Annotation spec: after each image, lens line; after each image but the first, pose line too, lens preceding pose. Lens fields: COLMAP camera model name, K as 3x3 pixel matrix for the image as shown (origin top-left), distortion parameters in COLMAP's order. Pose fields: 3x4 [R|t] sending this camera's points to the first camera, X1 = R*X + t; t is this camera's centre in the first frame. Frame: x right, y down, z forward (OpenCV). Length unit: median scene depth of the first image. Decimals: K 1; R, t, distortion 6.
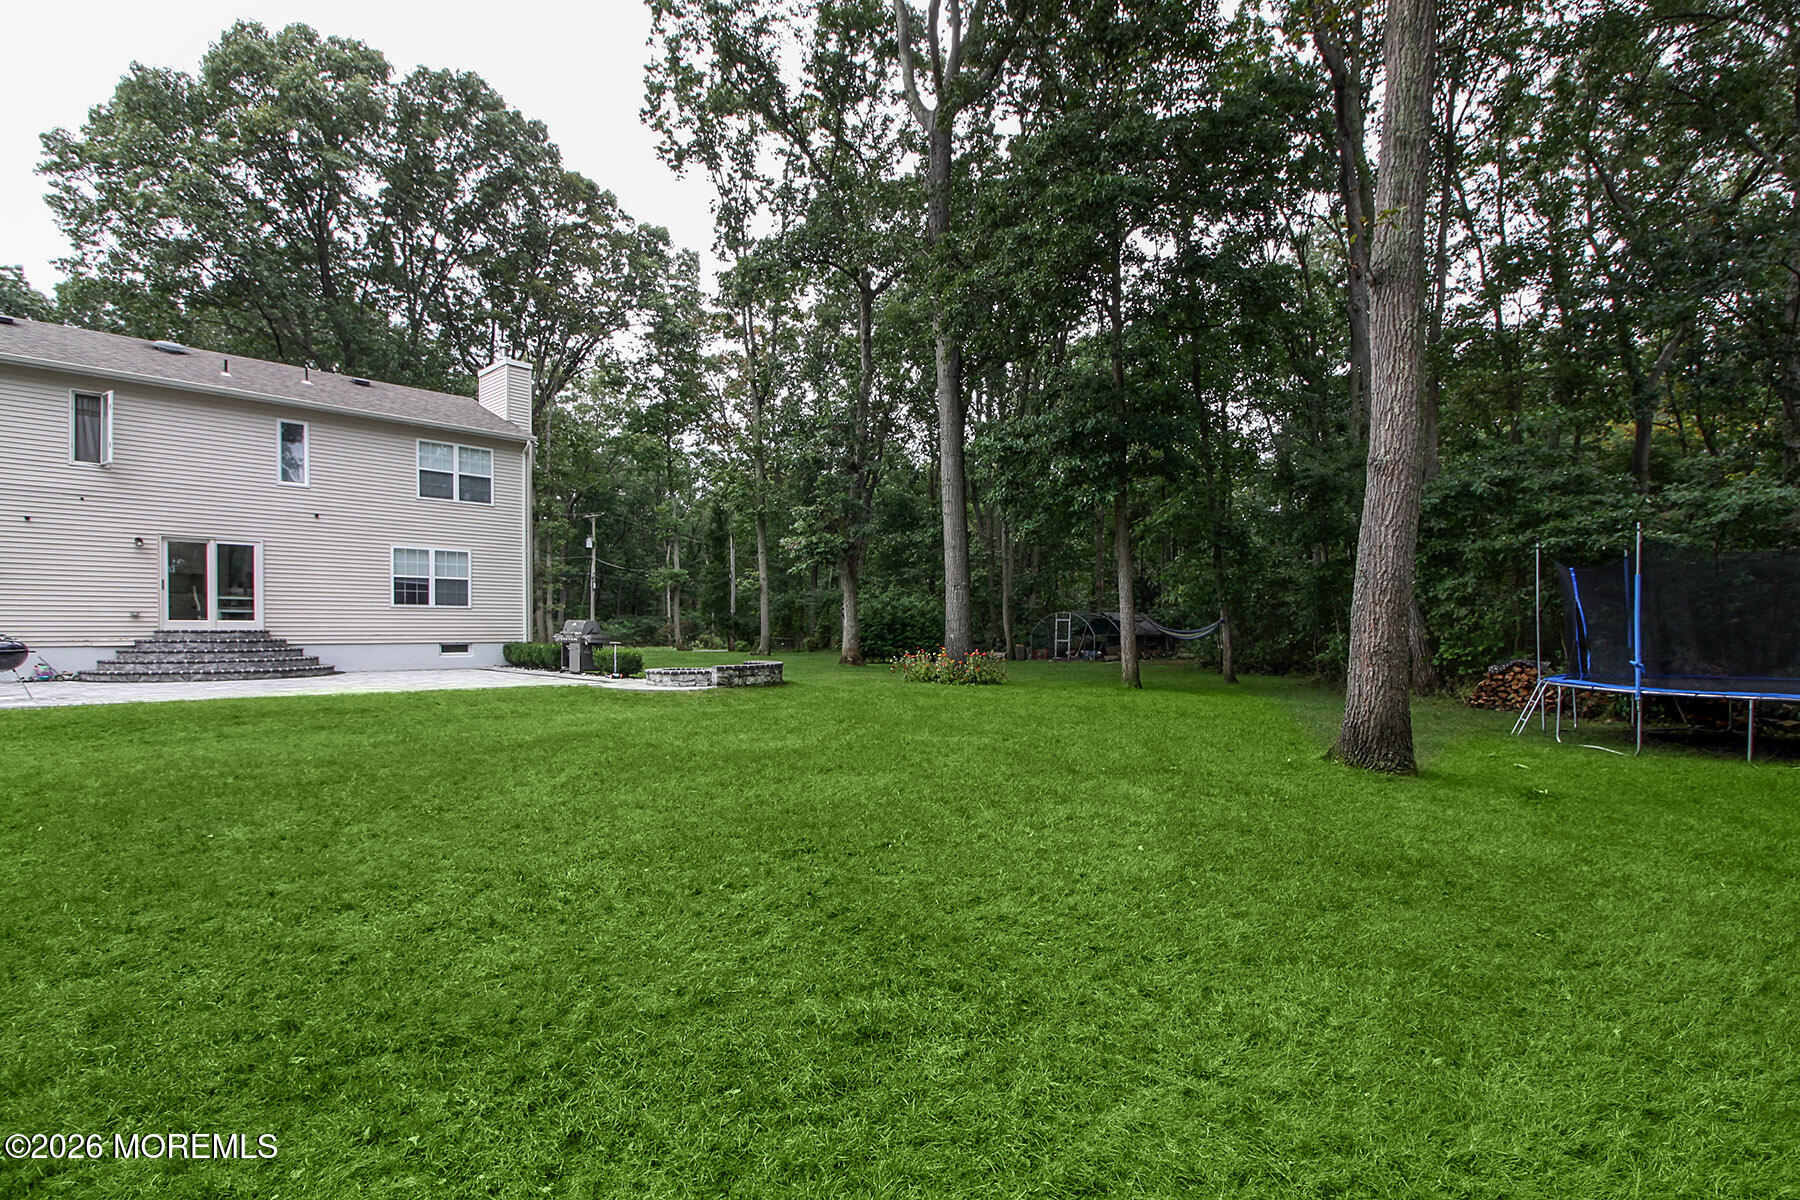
lens RADIAL K [[853.3, 0, 925.8], [0, 853.3, 641.0], [0, 0, 1]] dist [-0.019800, -0.001018]
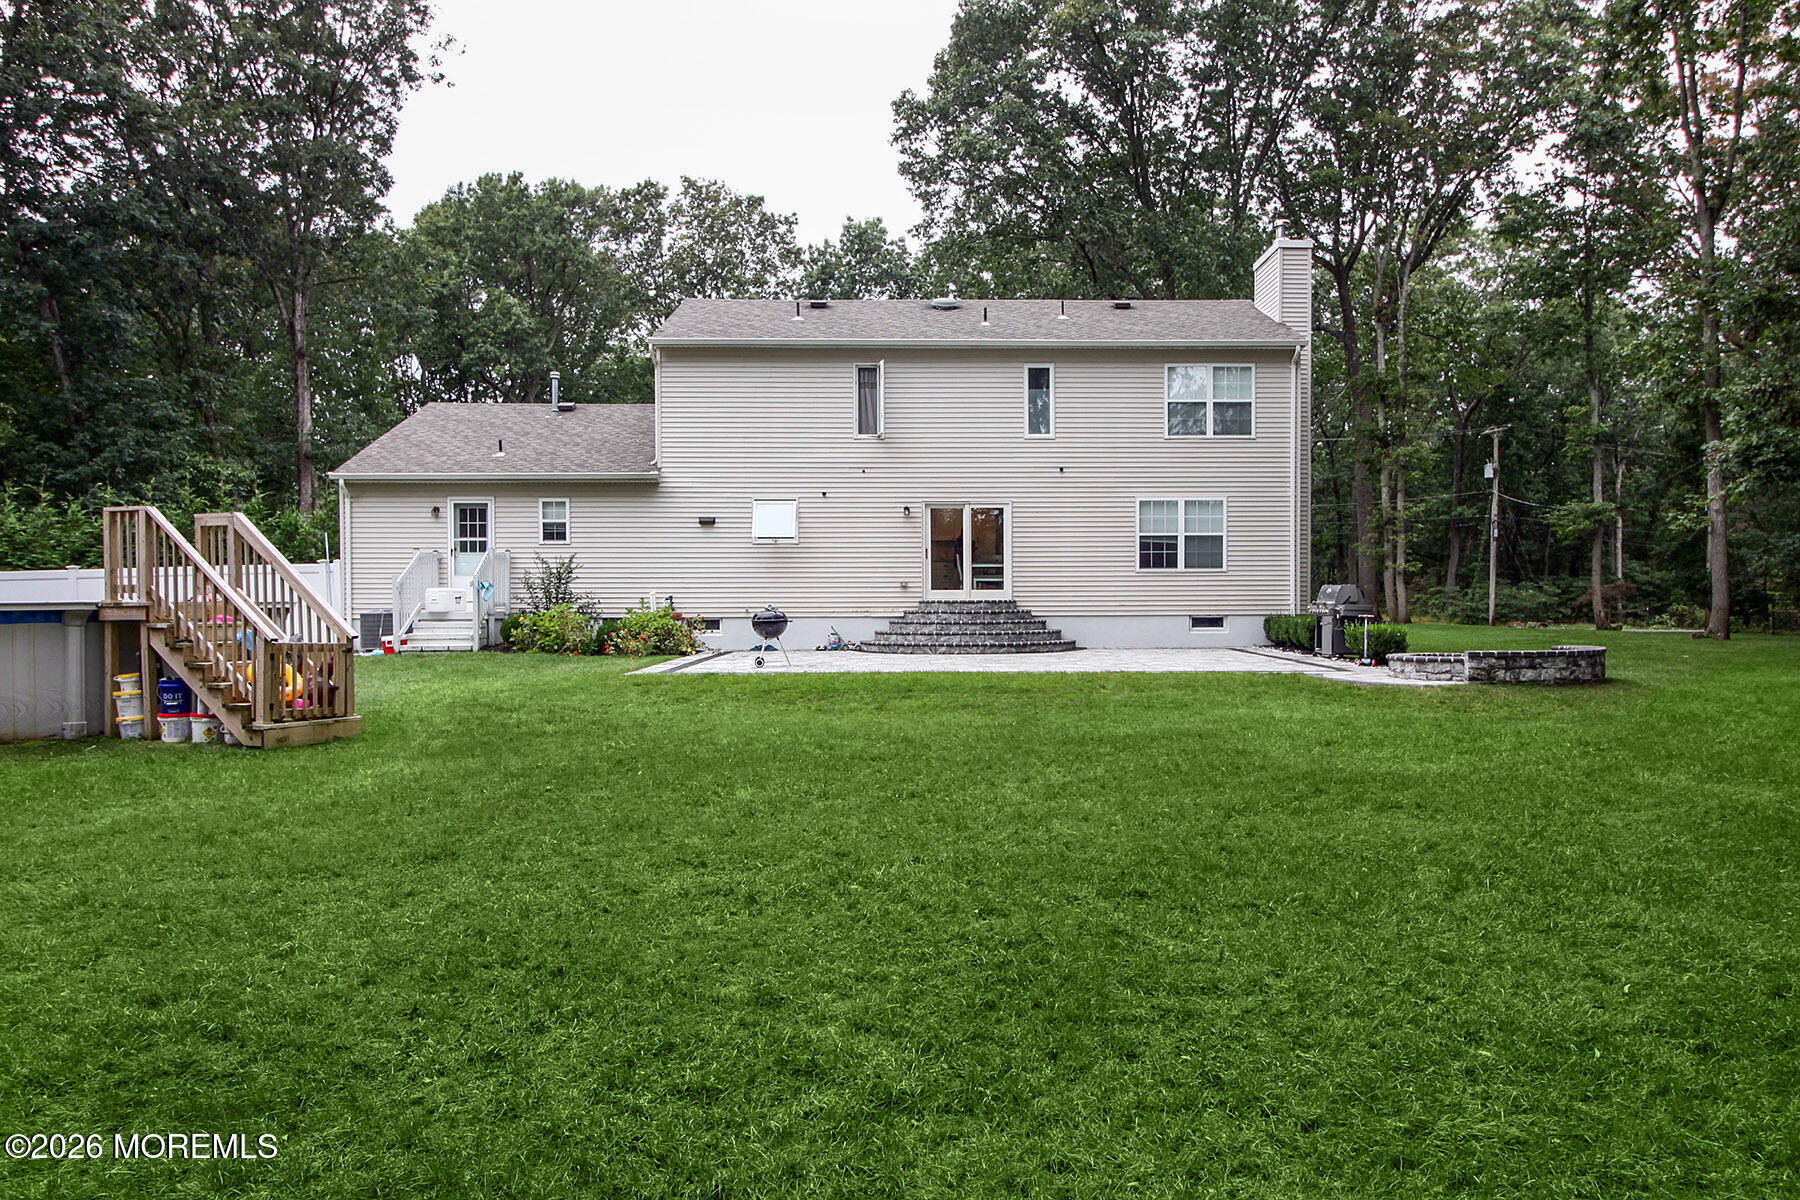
lens RADIAL K [[1229.2, 0, 961.7], [0, 1229.2, 624.9], [0, 0, 1]] dist [-0.001315, -0.003747]
pose [[0.701986, 0.010128, -0.712119, 0.115468], [-0.003810, 0.999938, 0.010465, 0.000170], [0.712181, -0.004633, 0.701981, 0.030295]]
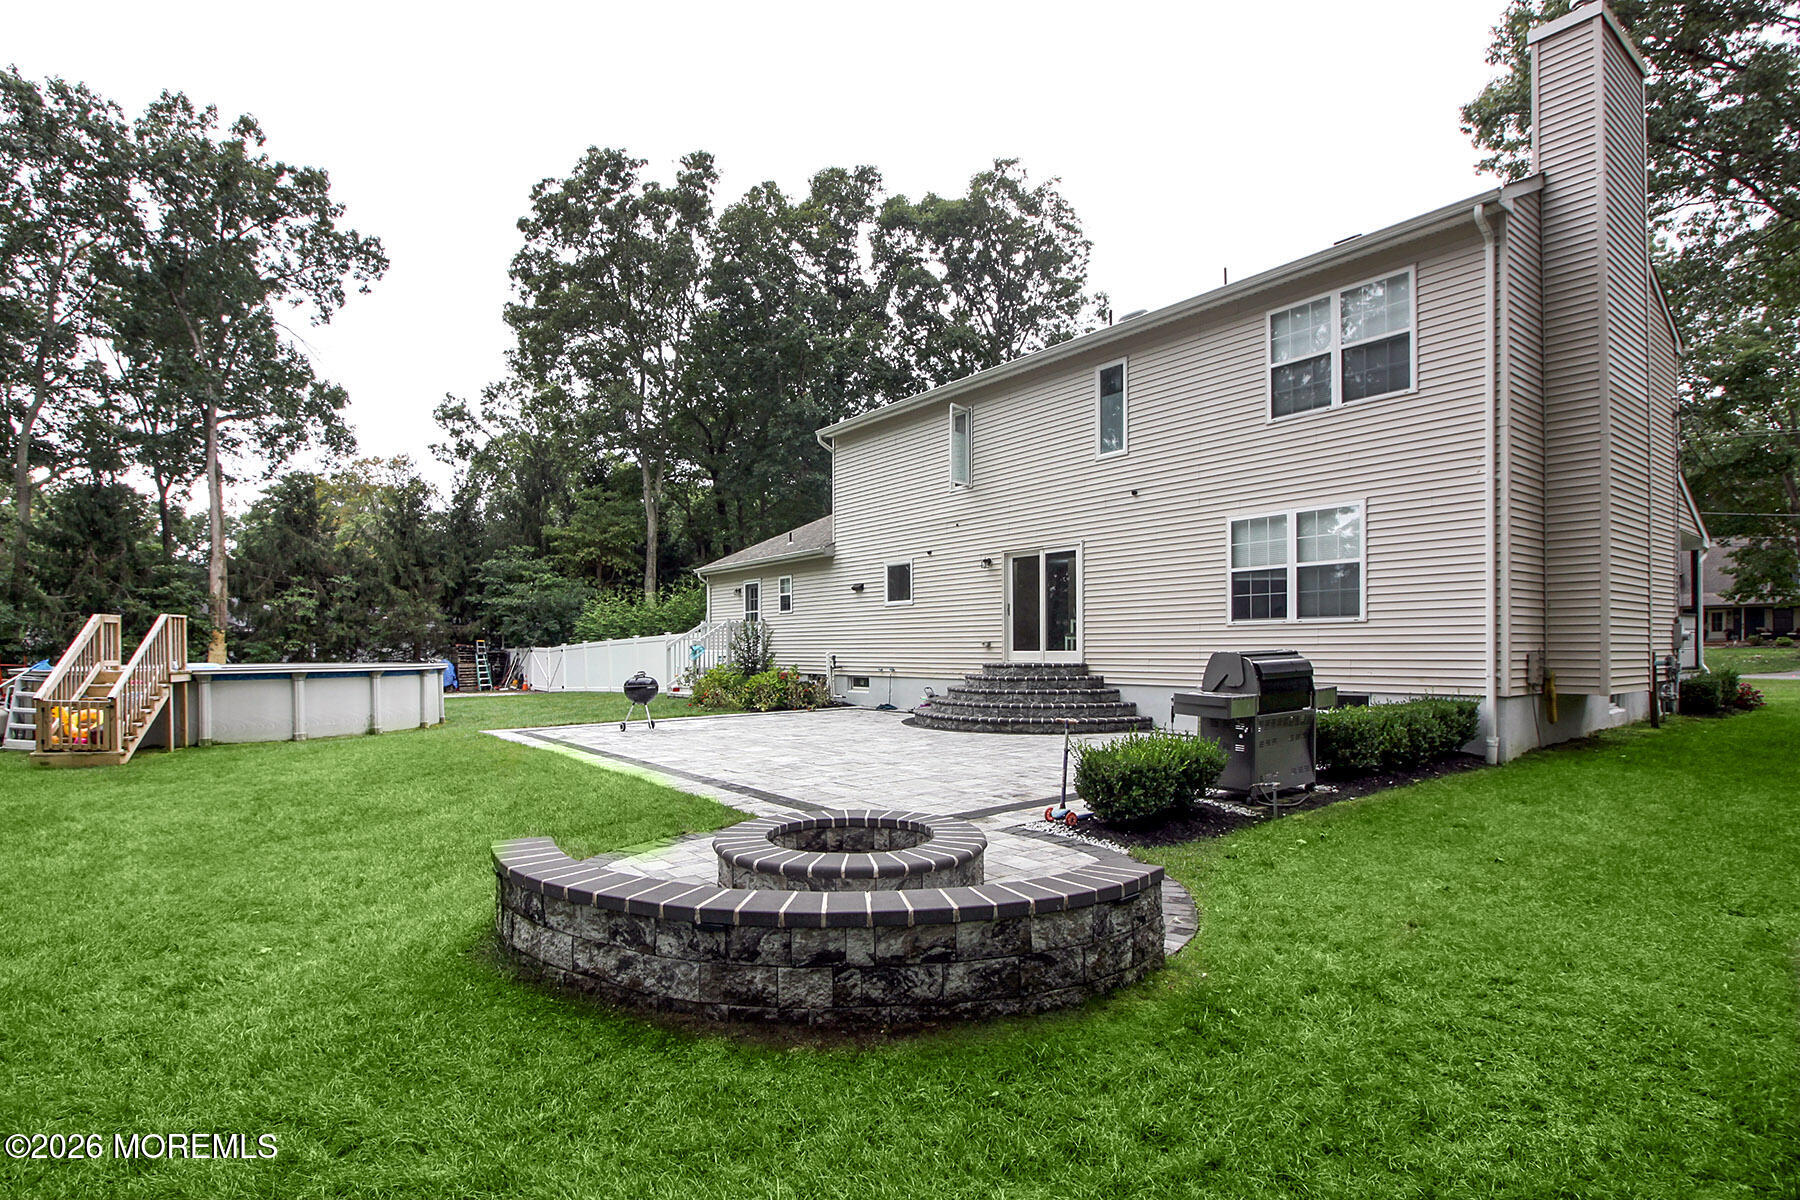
lens RADIAL K [[853.3, 0, 925.8], [0, 853.3, 641.0], [0, 0, 1]] dist [-0.019800, -0.001018]
pose [[-0.152889, 0.002233, -0.988241, -0.029762], [0.003428, 0.999993, 0.001730, -0.032801], [0.988237, -0.003124, -0.152895, 0.935296]]
